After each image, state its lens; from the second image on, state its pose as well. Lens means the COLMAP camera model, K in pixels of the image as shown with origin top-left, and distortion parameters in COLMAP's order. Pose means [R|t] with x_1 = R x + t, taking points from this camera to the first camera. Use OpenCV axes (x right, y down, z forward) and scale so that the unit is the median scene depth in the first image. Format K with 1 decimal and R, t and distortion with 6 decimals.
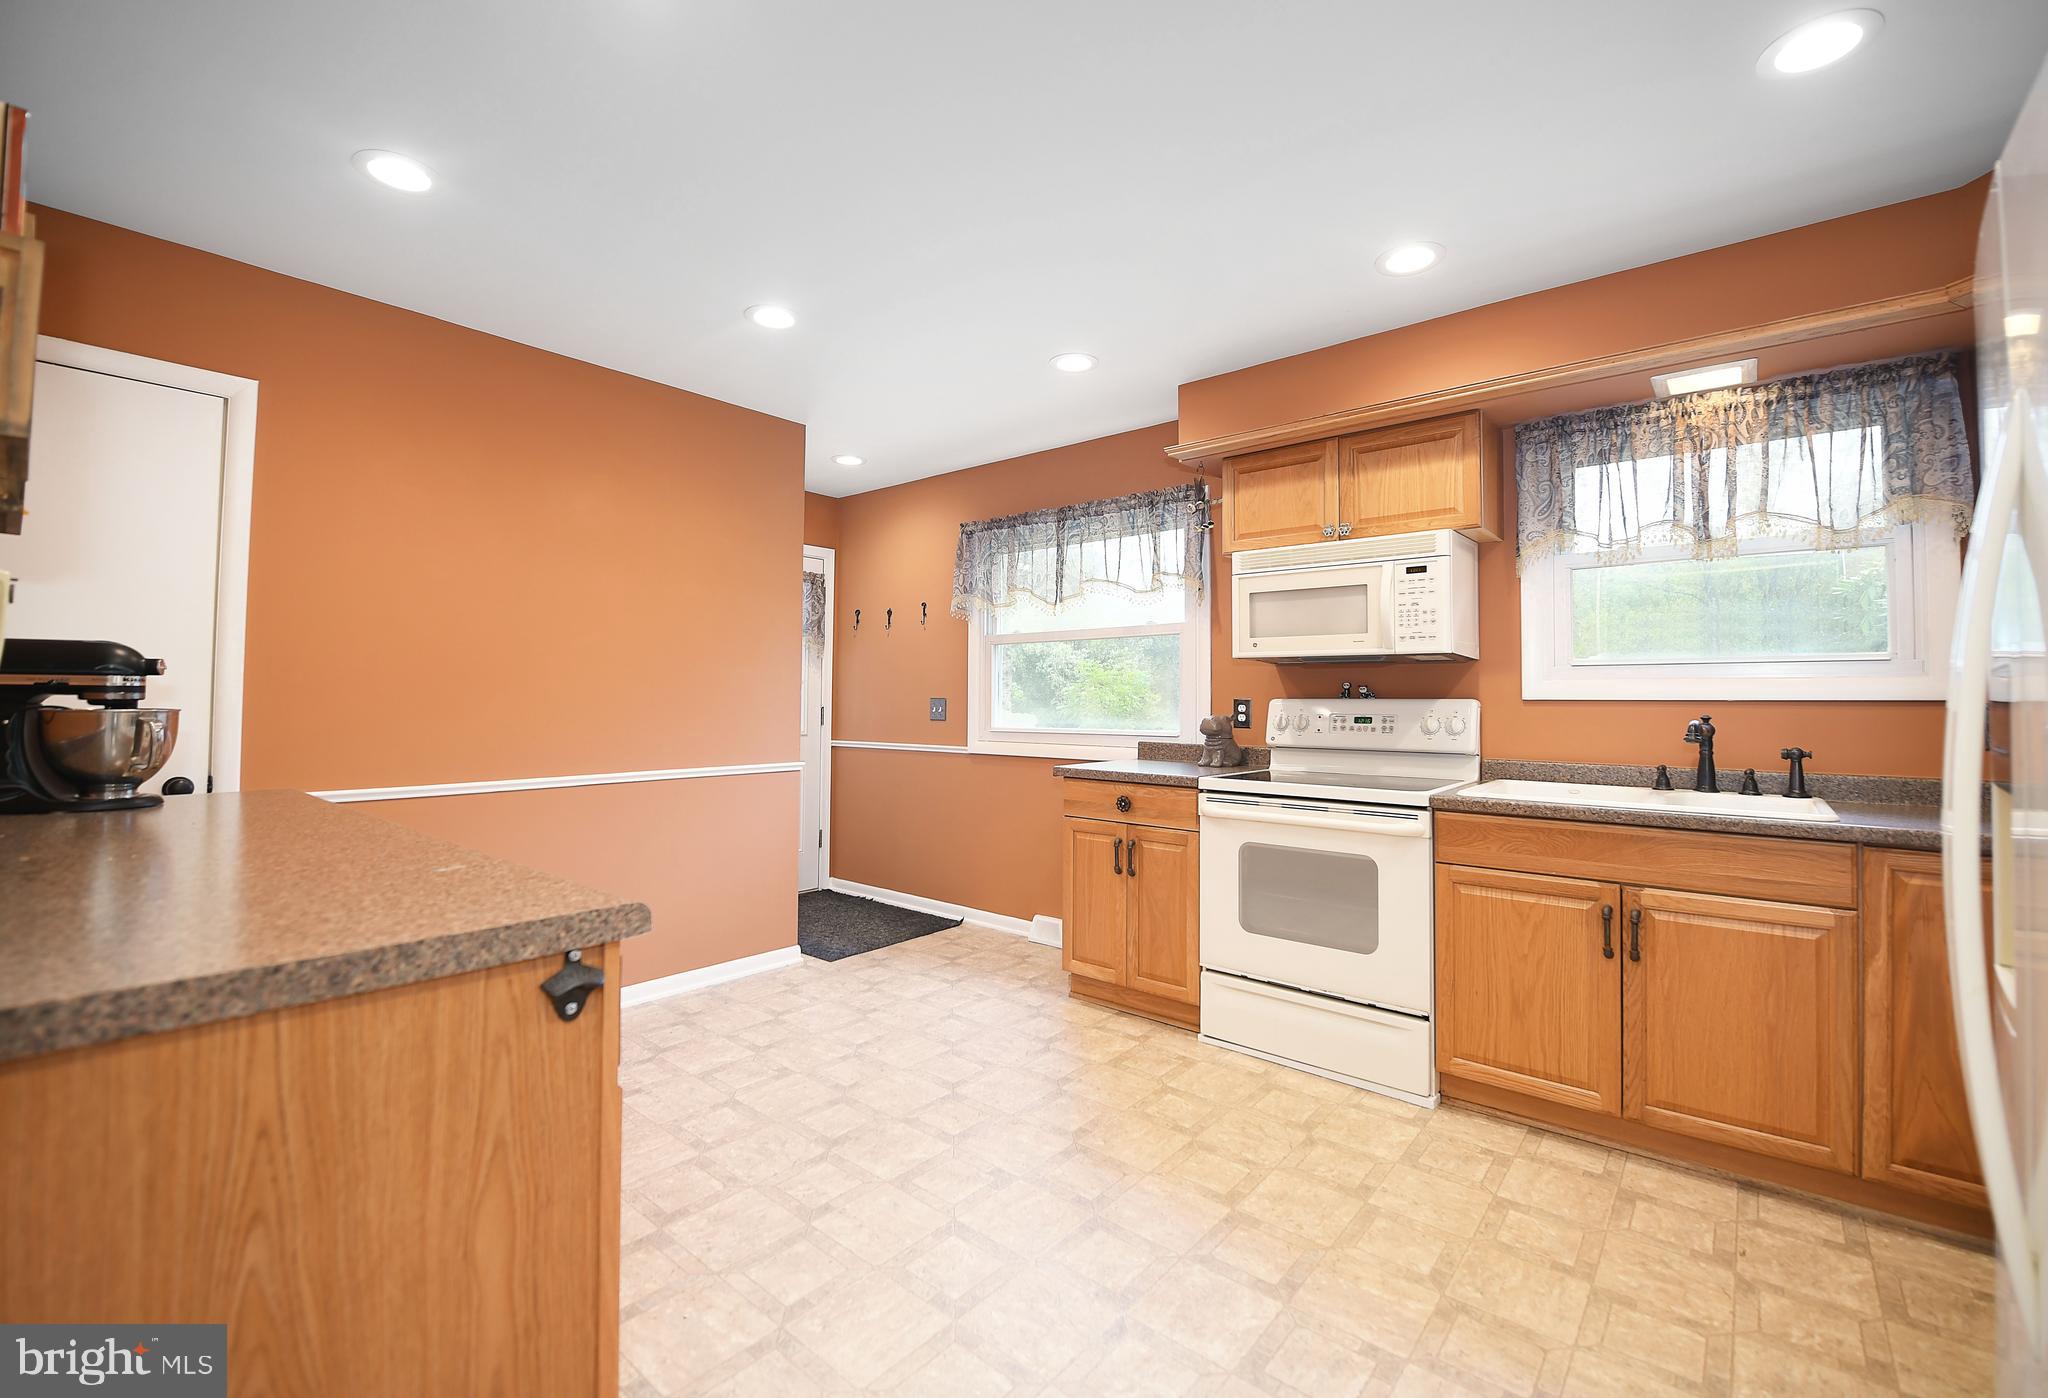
lens RADIAL K [[880.3, 0, 1020.5], [0, 880.3, 693.5], [0, 0, 1]] dist [-0.028085, -0.000298]
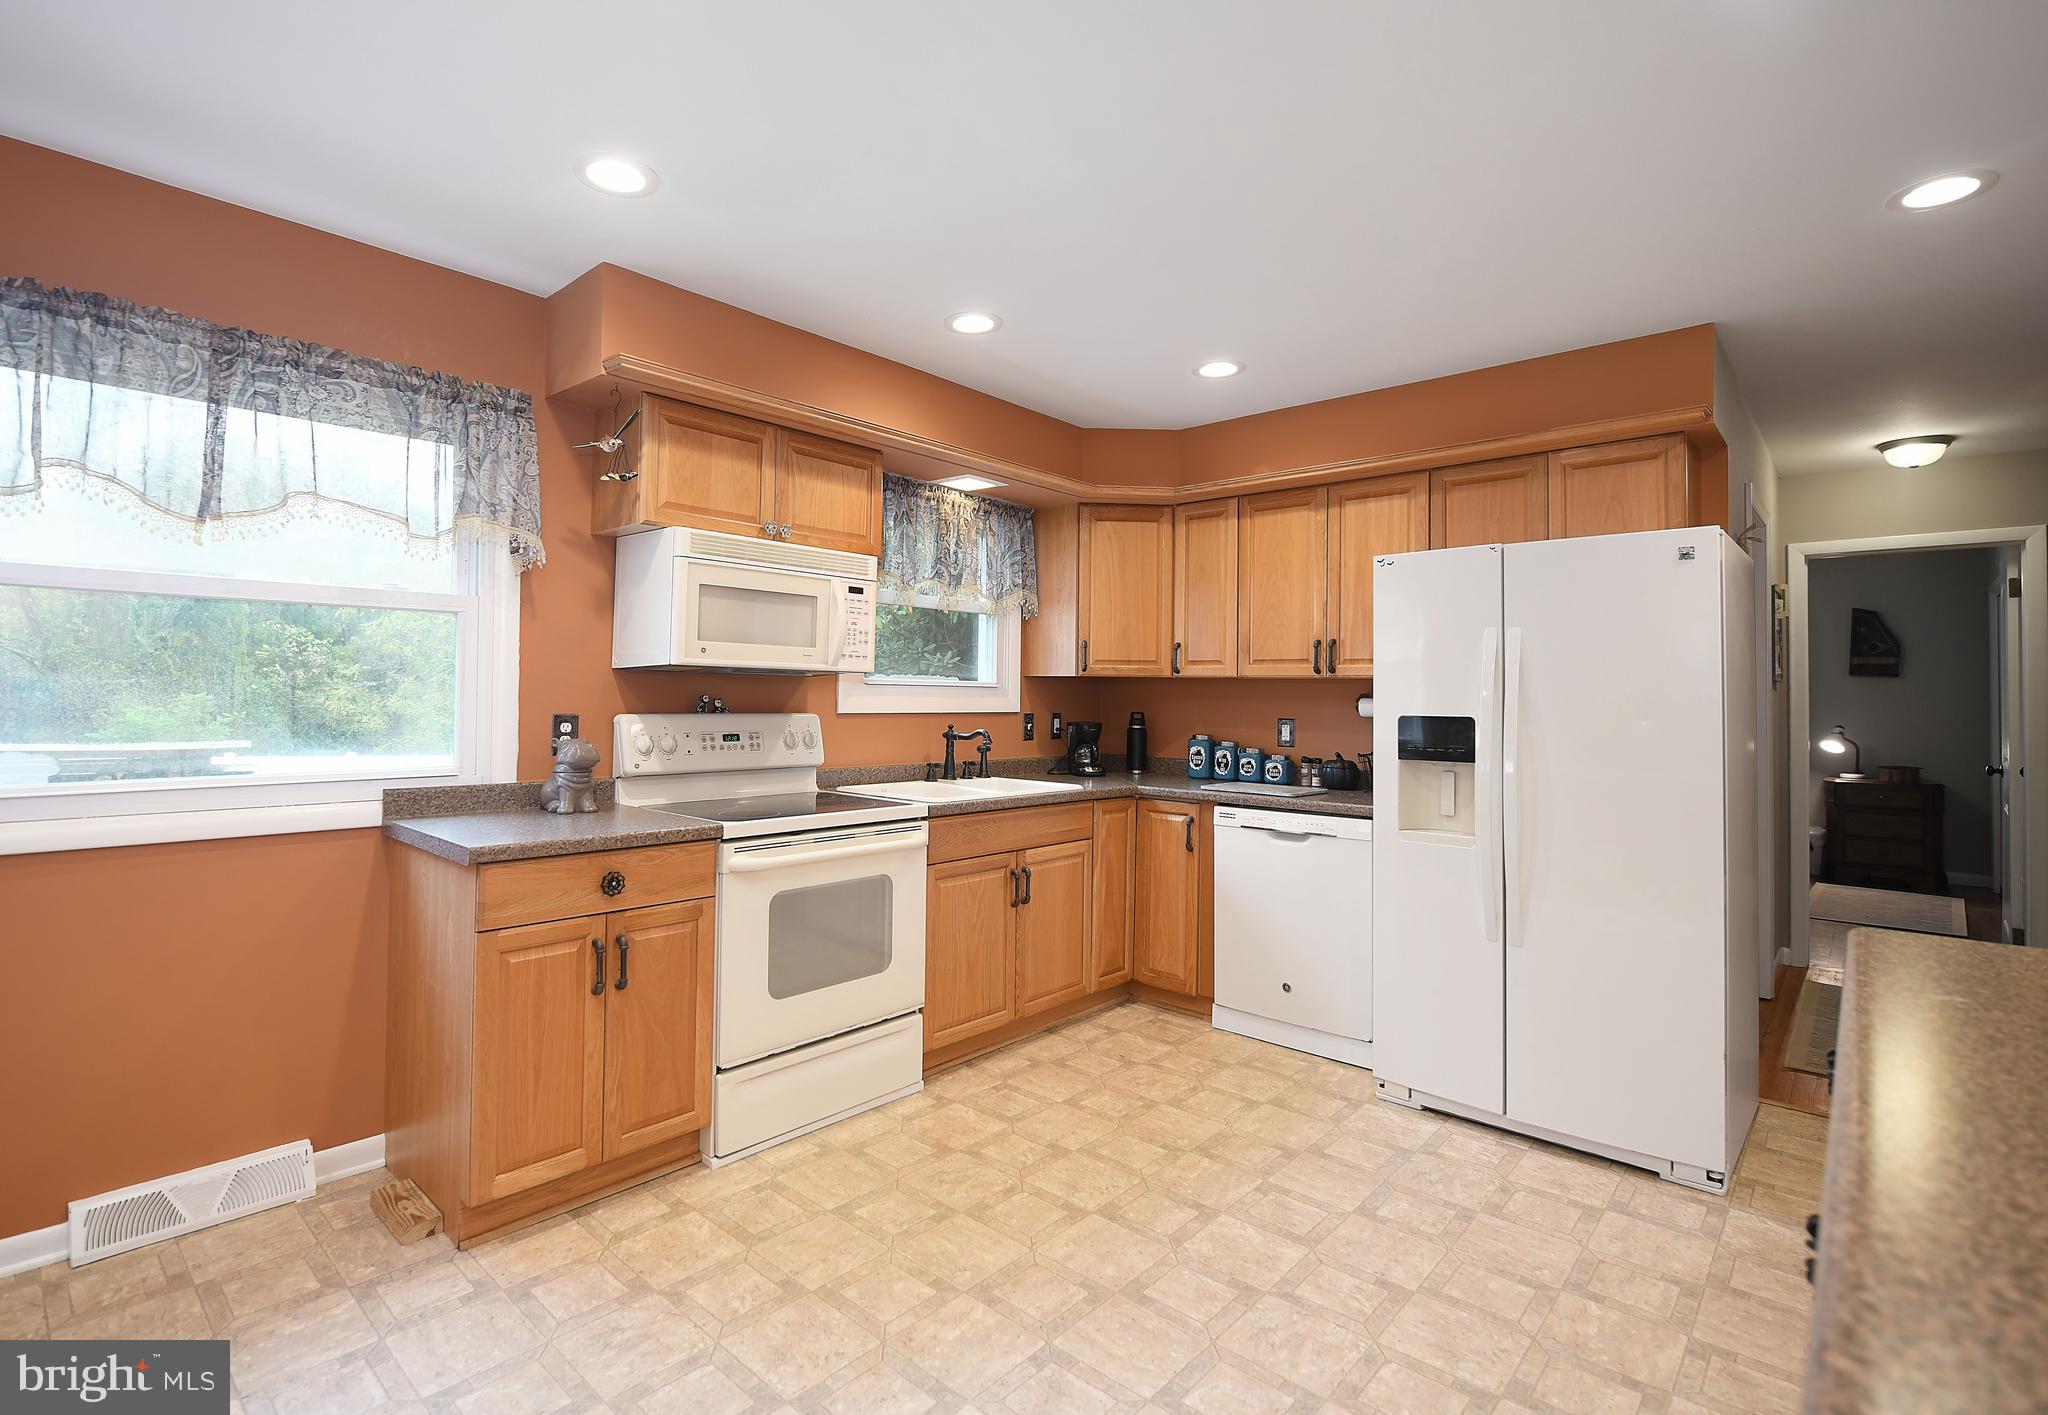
lens RADIAL K [[935.3, 0, 1020.7], [0, 935.3, 692.2], [0, 0, 1]] dist [-0.018805, -0.000232]
pose [[0.035137, 0.000455, 0.999382, -0.632543], [-0.022883, 0.999738, 0.000350, -0.026438], [-0.999120, -0.022881, 0.035138, 0.758820]]
